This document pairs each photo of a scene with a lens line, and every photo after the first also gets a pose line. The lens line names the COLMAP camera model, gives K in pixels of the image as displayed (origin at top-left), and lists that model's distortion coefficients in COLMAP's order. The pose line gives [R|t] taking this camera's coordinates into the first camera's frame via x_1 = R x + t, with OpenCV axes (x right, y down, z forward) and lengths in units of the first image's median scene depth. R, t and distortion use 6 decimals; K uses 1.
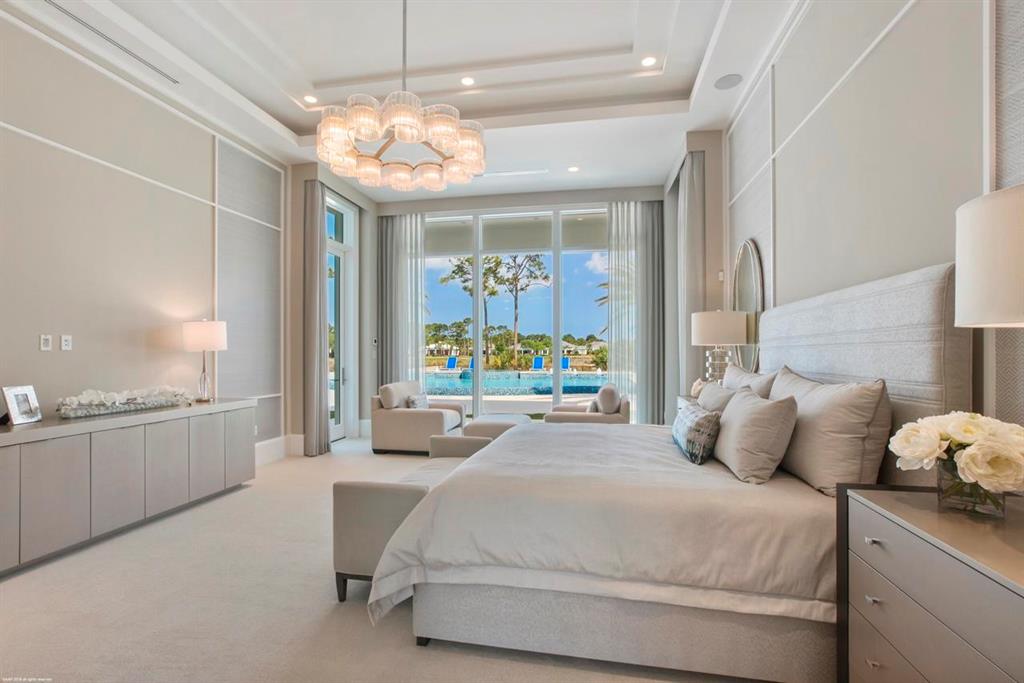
lens RADIAL K [[473.4, 0, 510.8], [0, 473.4, 351.6], [0, 0, 1]] dist [-0.018739, 0.006093]
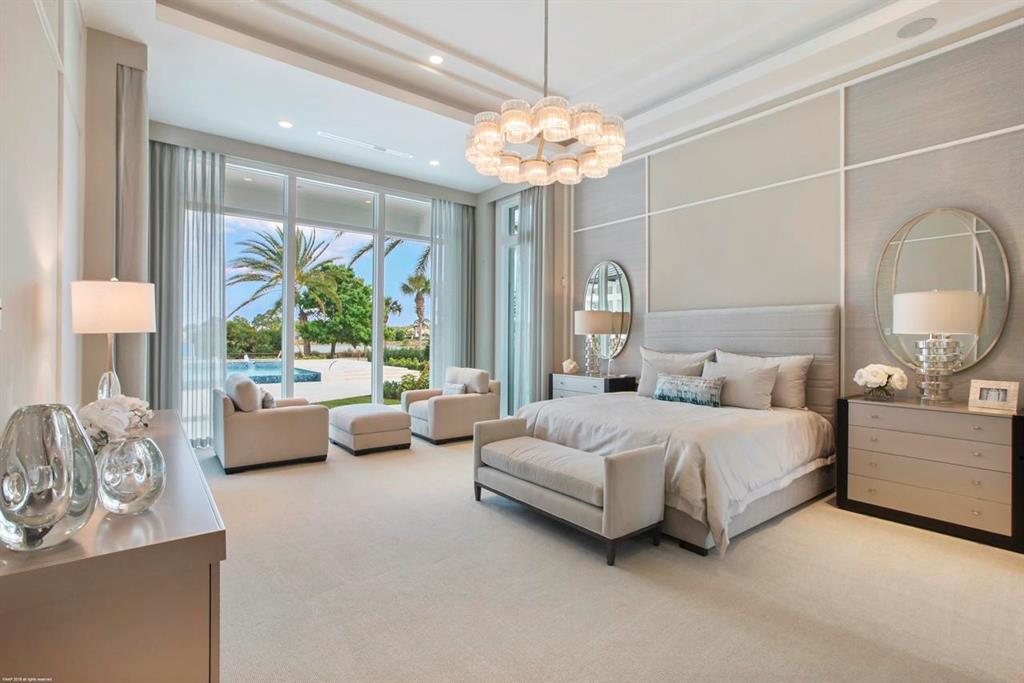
lens RADIAL K [[473.4, 0, 510.5], [0, 473.4, 337.0], [0, 0, 1]] dist [-0.018739, 0.006093]
pose [[0.667387, 0.008382, 0.744664, -0.530375], [-0.010186, 0.999946, -0.002127, -0.001732], [-0.744641, -0.006166, 0.667437, 0.177341]]
